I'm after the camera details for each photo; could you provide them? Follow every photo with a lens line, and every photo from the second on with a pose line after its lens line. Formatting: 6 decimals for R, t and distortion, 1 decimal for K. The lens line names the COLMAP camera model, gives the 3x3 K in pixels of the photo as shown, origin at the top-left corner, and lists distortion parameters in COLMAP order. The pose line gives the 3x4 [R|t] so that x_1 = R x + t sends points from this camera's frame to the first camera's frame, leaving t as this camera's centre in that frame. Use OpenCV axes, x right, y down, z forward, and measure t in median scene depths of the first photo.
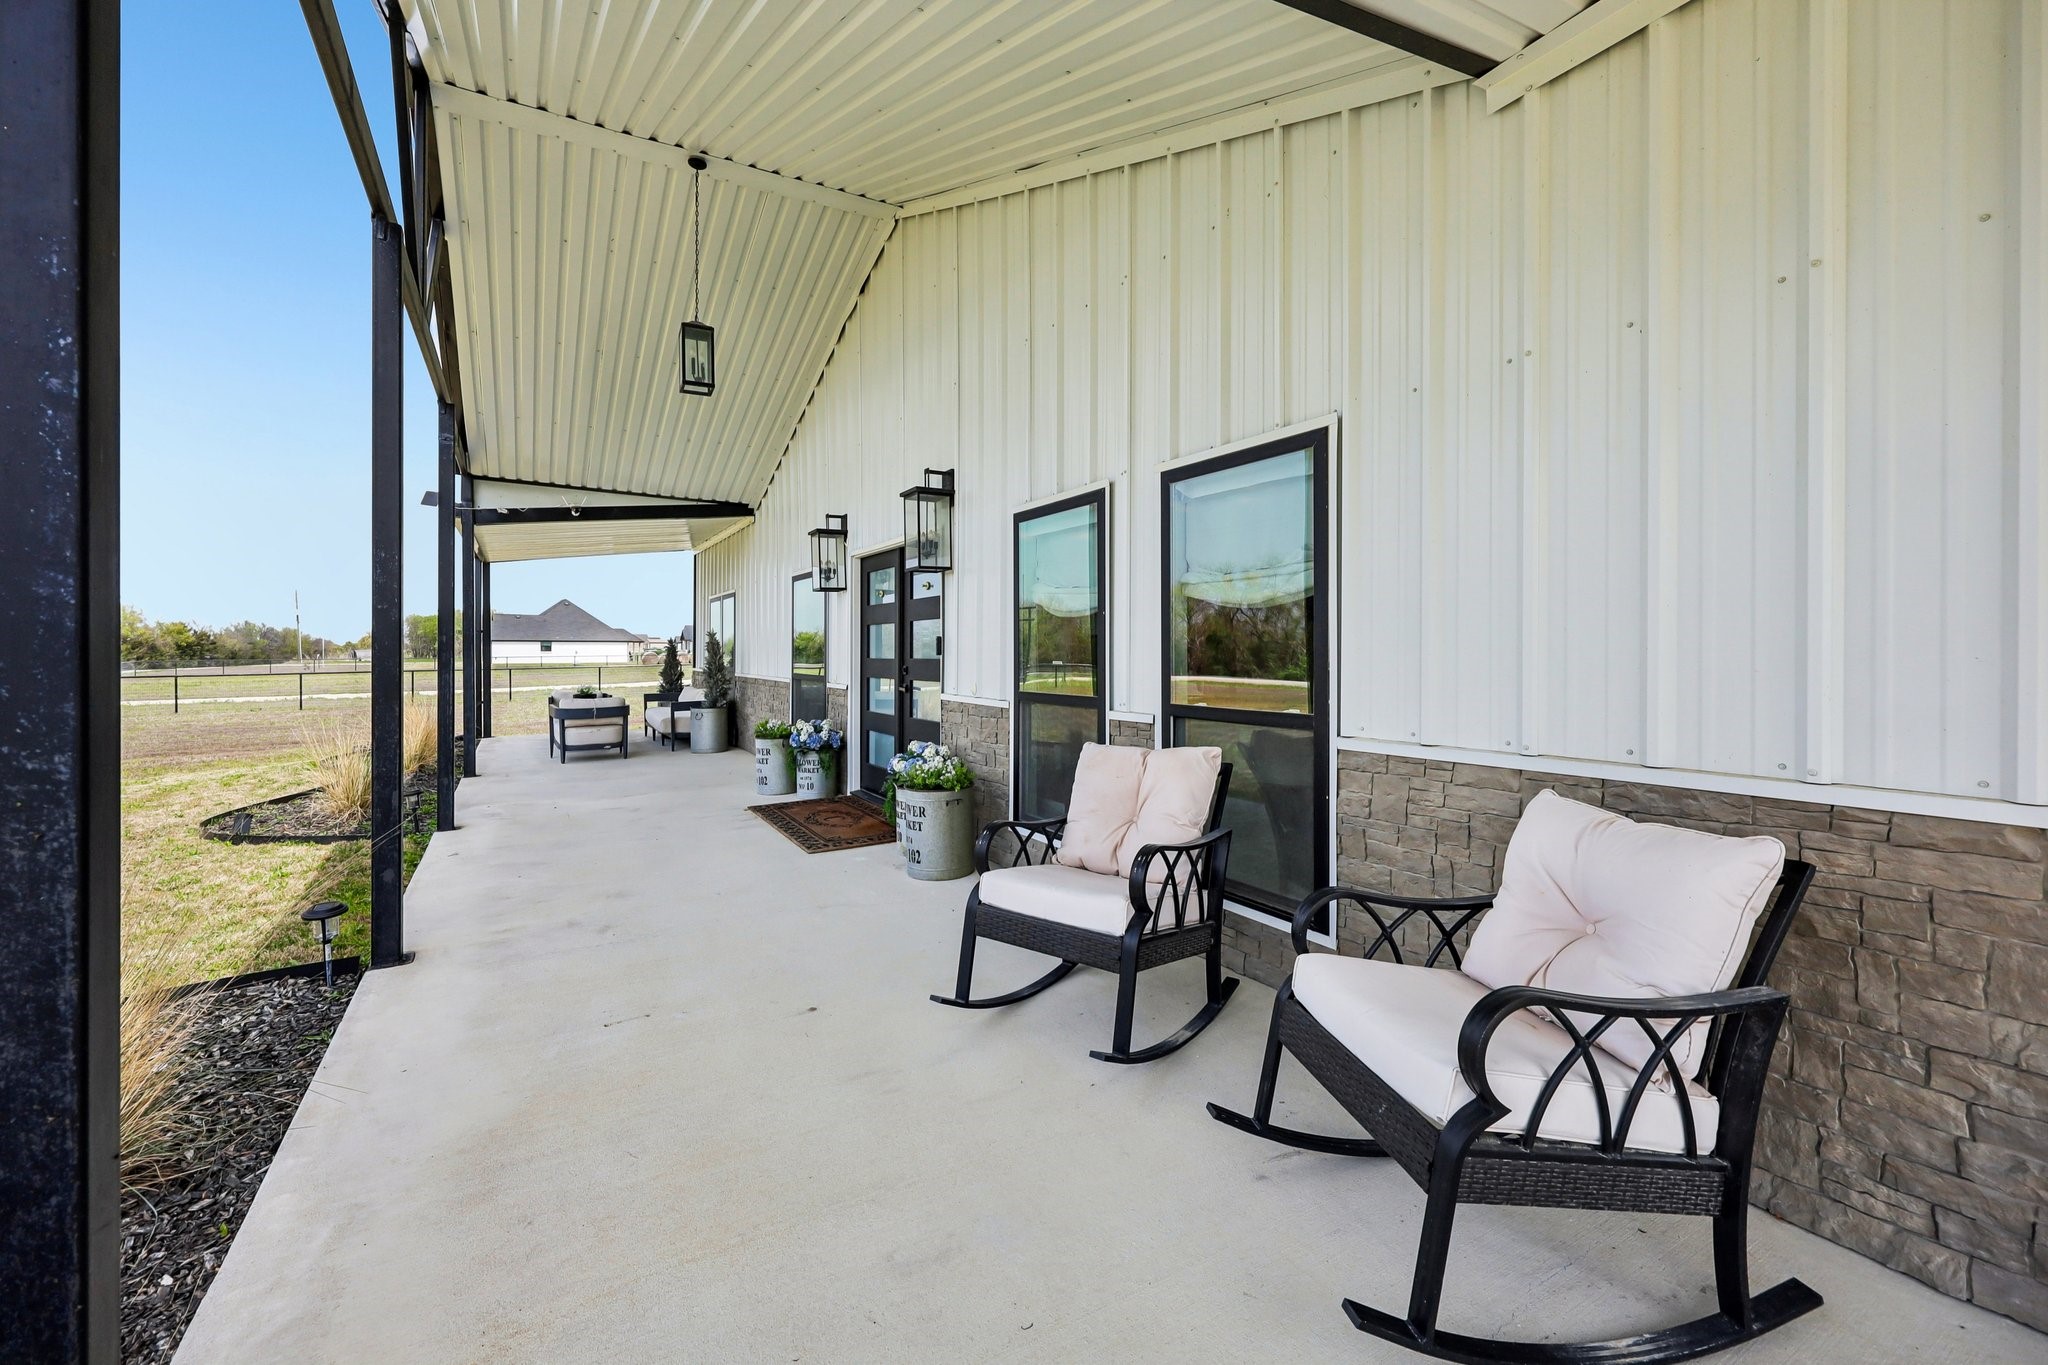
lens RADIAL K [[857.1, 0, 1023.5], [0, 857.1, 651.5], [0, 0, 1]] dist [-0.000486, -0.000022]
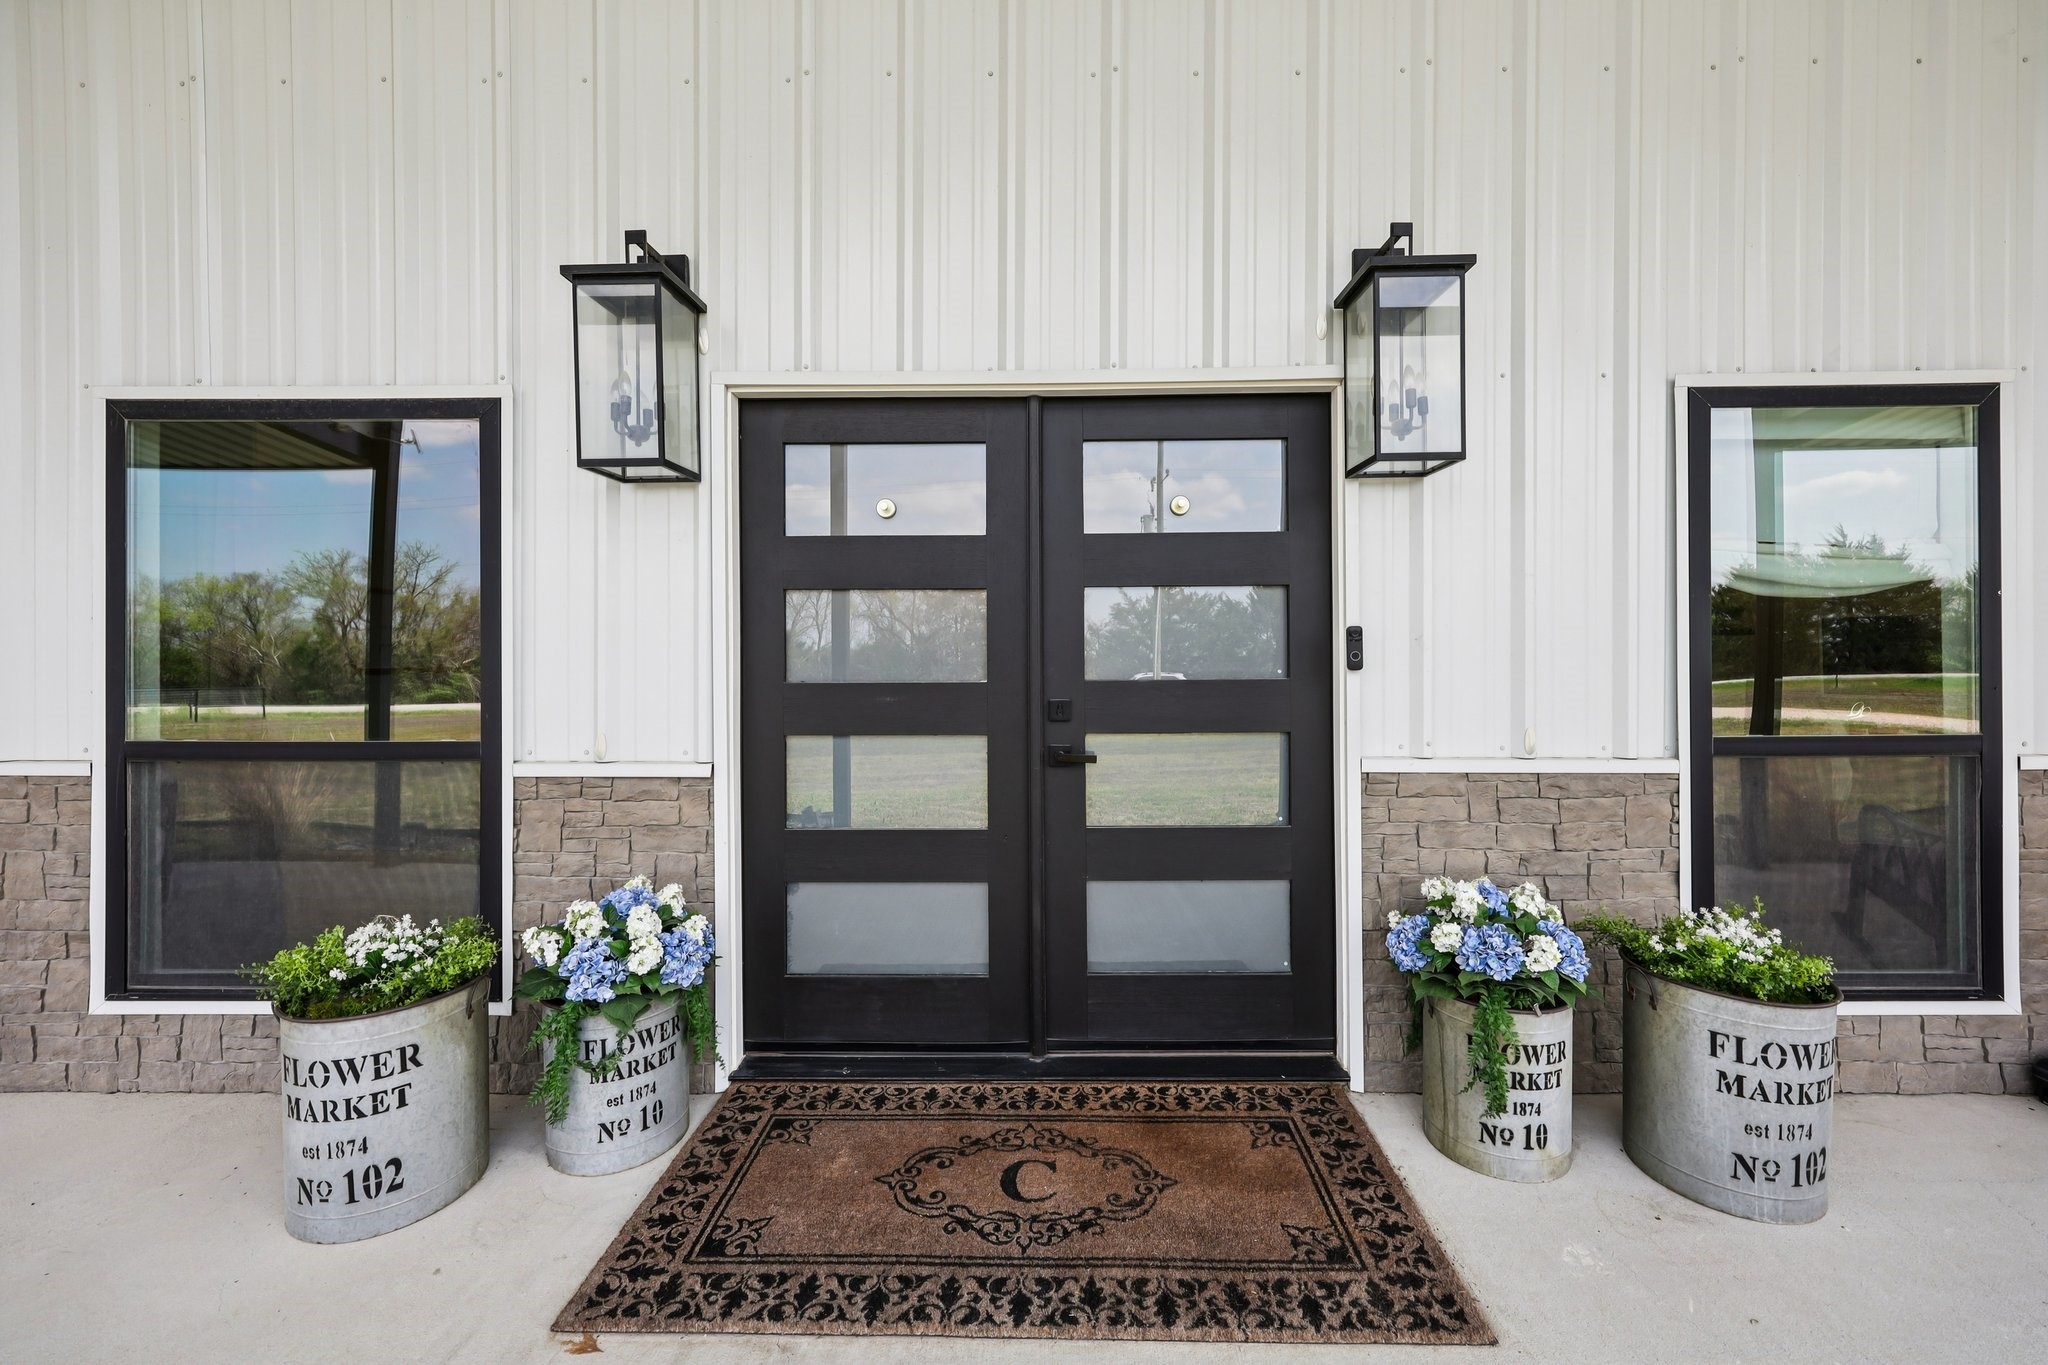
lens RADIAL K [[823.0, 0, 1058.2], [0, 823.0, 662.1], [0, 0, 1]] dist [-0.001962, -0.000099]
pose [[0.511789, -0.002725, 0.859107, -0.217027], [0.004685, 0.999989, 0.000381, 0.000023], [-0.859098, 0.003830, 0.511796, 0.375566]]
